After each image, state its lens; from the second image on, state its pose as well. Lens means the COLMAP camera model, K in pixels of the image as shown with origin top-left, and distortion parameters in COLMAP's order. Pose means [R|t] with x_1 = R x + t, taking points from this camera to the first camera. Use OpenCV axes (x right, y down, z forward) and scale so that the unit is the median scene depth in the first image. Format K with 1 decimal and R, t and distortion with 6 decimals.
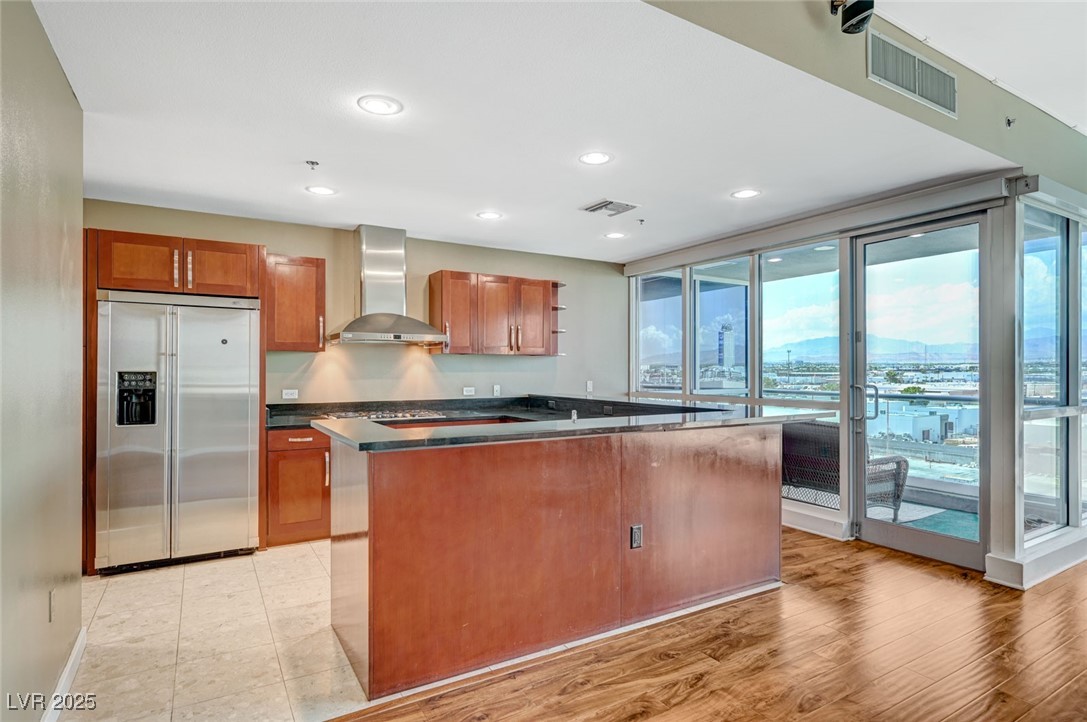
lens RADIAL K [[562.9, 0, 543.8], [0, 562.9, 370.0], [0, 0, 1]] dist [0.008657, -0.003190]
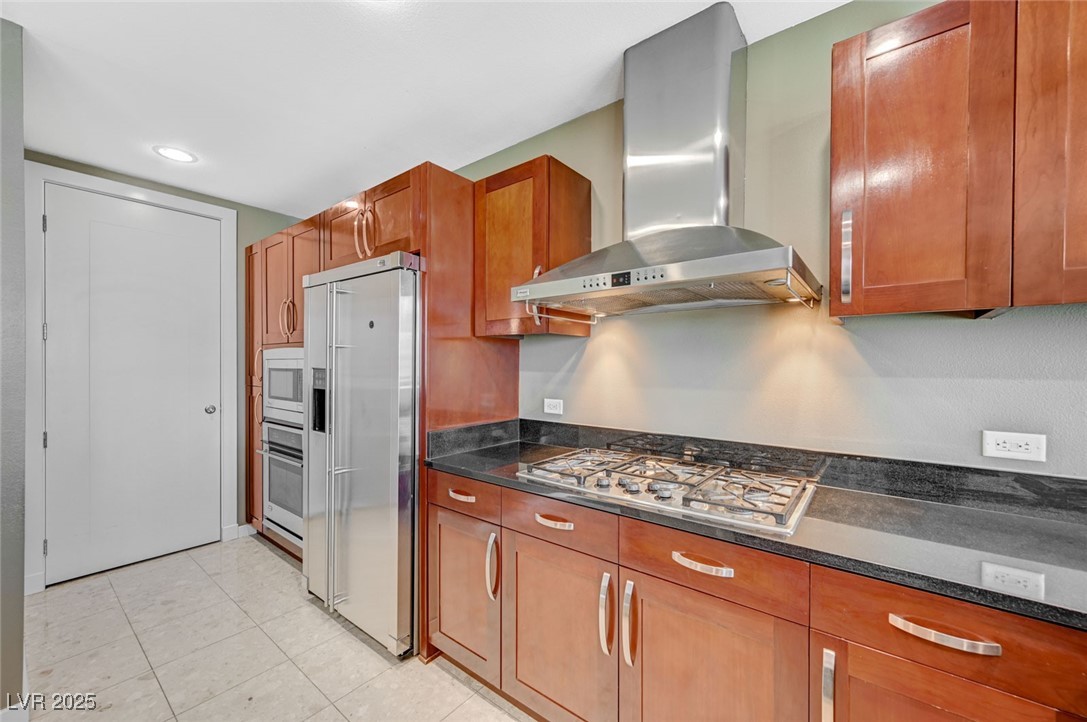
lens RADIAL K [[430.7, 0, 543.9], [0, 430.7, 368.7], [0, 0, 1]] dist [0.002146, 0.000735]
pose [[0.345422, 0.009627, -0.938398, -0.017379], [-0.002282, 0.999953, 0.009419, -0.003483], [0.938445, -0.001112, 0.345428, 1.094916]]
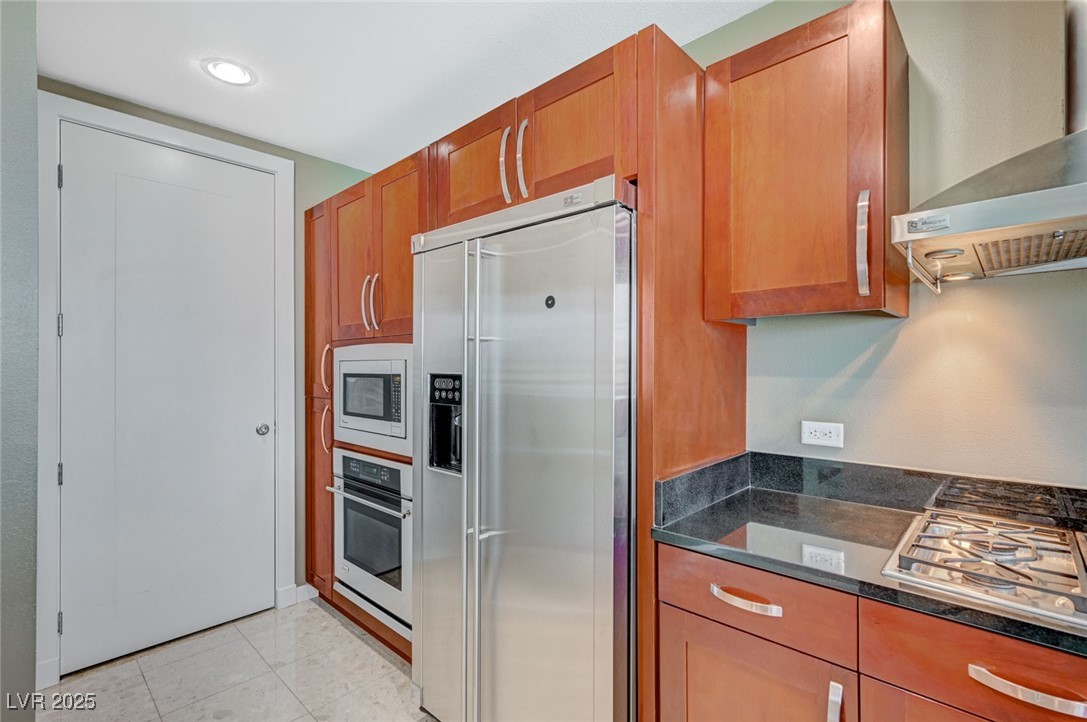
lens RADIAL K [[500.7, 0, 541.5], [0, 500.7, 368.4], [0, 0, 1]] dist [0.005295, -0.000256]
pose [[0.264342, 0.001139, -0.964428, -0.233914], [0.002855, 0.999994, 0.001964, -0.002763], [0.964425, -0.003273, 0.264337, 0.967722]]
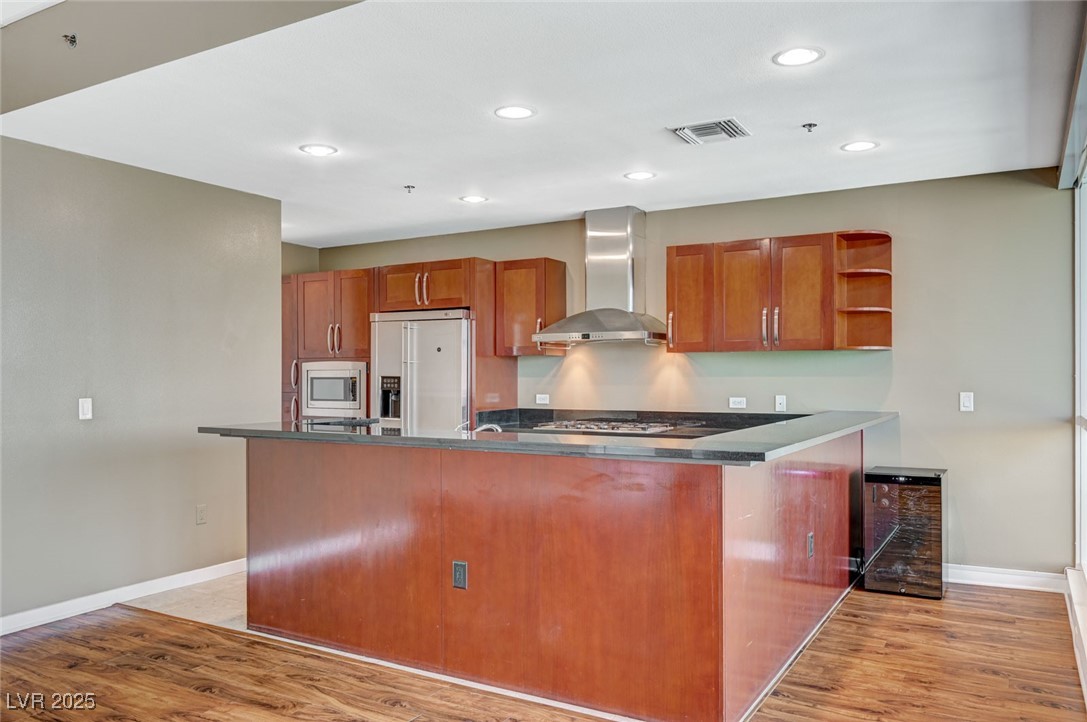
lens RADIAL K [[819.8, 0, 546.4], [0, 819.8, 373.9], [0, 0, 1]] dist [0.005957, -0.006686]
pose [[0.476193, -0.004201, -0.879331, 1.050743], [0.003744, 0.999989, -0.002750, 0.004059], [0.879333, -0.001983, 0.476203, 0.441465]]
